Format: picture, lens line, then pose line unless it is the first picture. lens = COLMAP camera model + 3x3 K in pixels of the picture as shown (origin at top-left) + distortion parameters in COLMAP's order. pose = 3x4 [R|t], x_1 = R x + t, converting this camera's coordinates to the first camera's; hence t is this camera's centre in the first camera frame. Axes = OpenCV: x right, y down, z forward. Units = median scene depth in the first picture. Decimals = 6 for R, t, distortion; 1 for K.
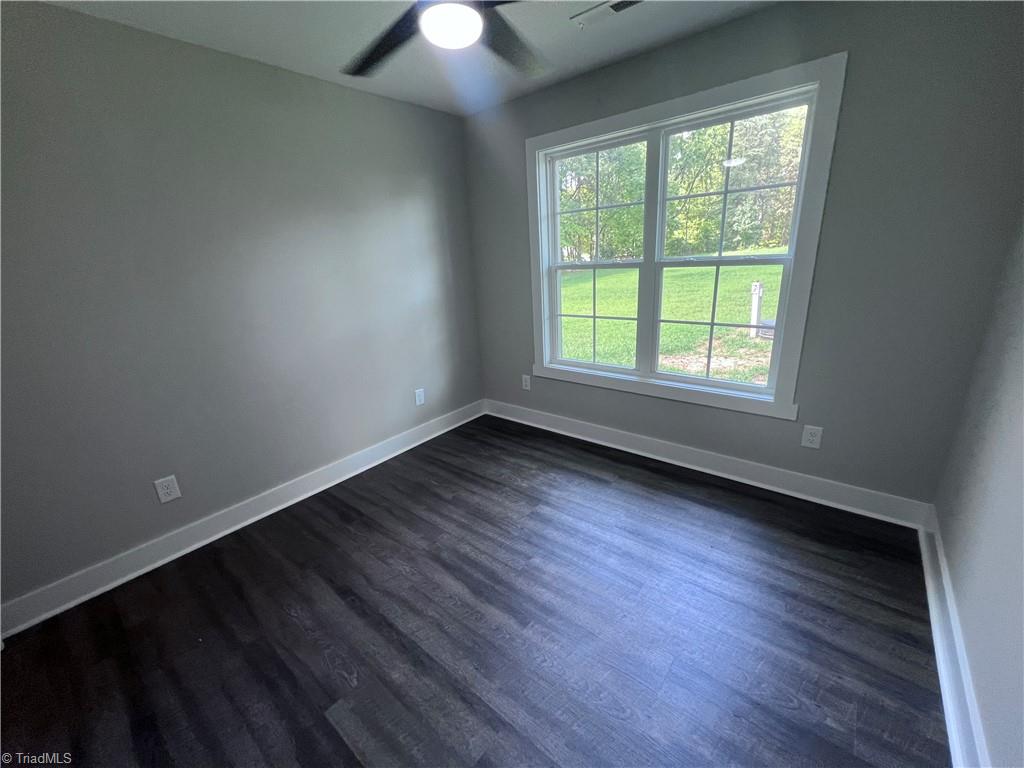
lens RADIAL K [[410.5, 0, 512.1], [0, 410.5, 378.1], [0, 0, 1]] dist [0.012708, 0.000103]
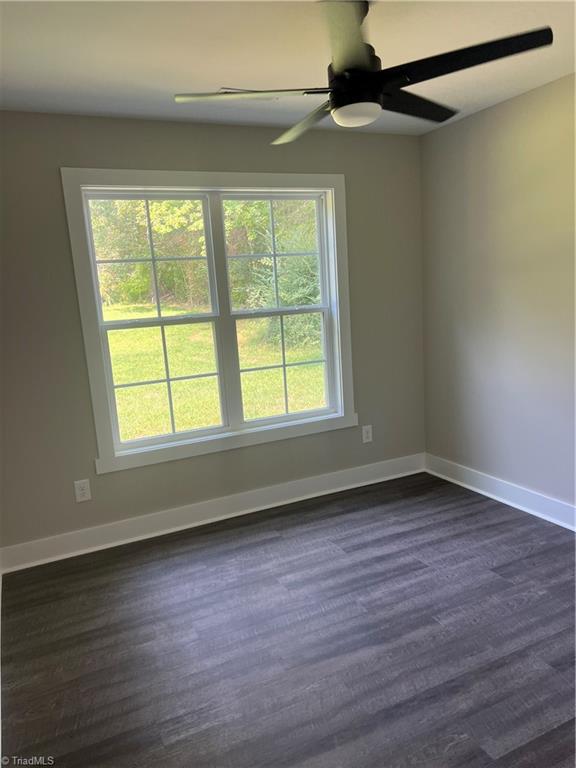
lens RADIAL K [[569.2, 0, 288.0], [0, 569.2, 384.0], [0, 0, 1]] dist [0.112577, -0.073609]
pose [[0.434958, -0.125312, 0.891689, -0.857921], [0.300817, 0.953597, -0.012724, -0.056810], [-0.848717, 0.273769, 0.452471, 0.281461]]
